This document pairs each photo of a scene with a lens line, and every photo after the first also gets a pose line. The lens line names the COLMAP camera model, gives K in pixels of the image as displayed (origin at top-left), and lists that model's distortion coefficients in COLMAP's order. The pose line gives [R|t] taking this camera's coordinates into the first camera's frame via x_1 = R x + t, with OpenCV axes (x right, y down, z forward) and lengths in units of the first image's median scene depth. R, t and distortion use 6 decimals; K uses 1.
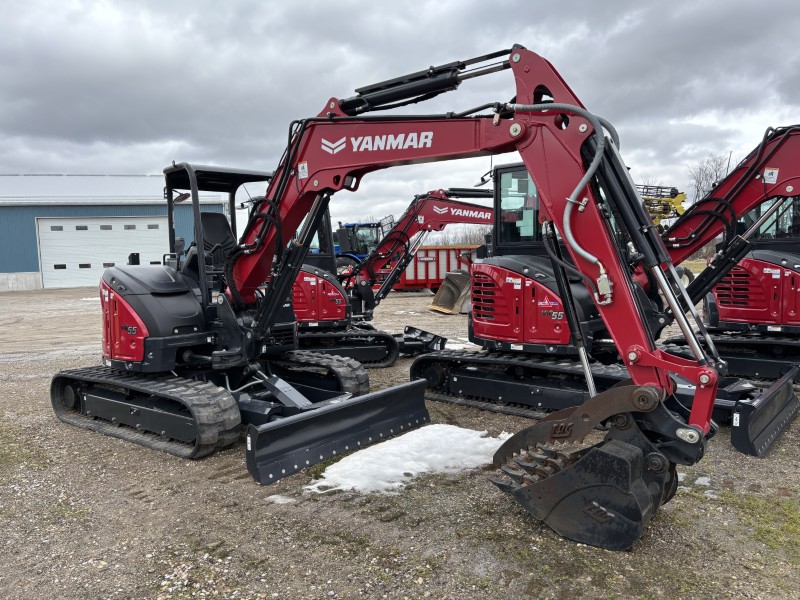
lens RADIAL K [[613.4, 0, 381.5], [0, 613.4, 300.9], [0, 0, 1]] dist [0.102224, -0.088273]
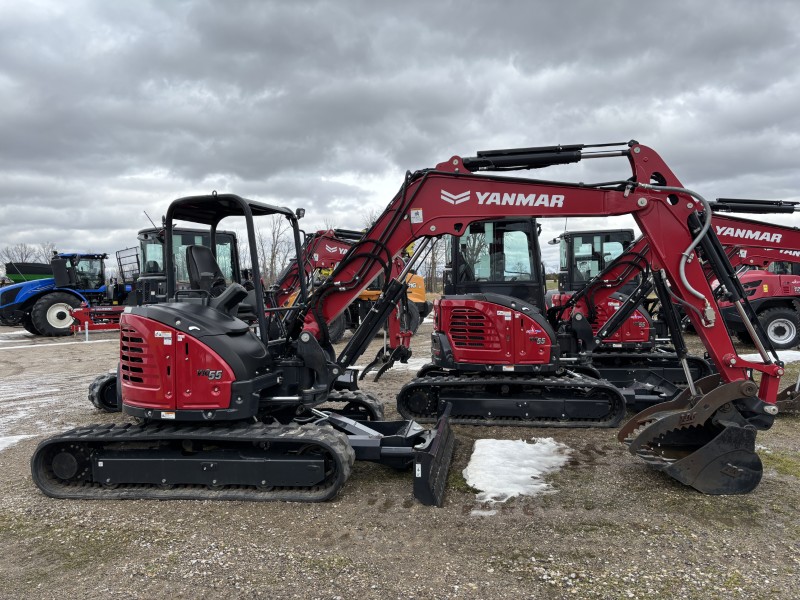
lens RADIAL K [[613.4, 0, 381.5], [0, 613.4, 300.9], [0, 0, 1]] dist [0.102224, -0.088273]
pose [[0.849689, -0.004191, 0.527267, -0.833156], [0.036226, 0.998070, -0.050444, -0.007360], [-0.526038, 0.061963, 0.848201, 0.123429]]
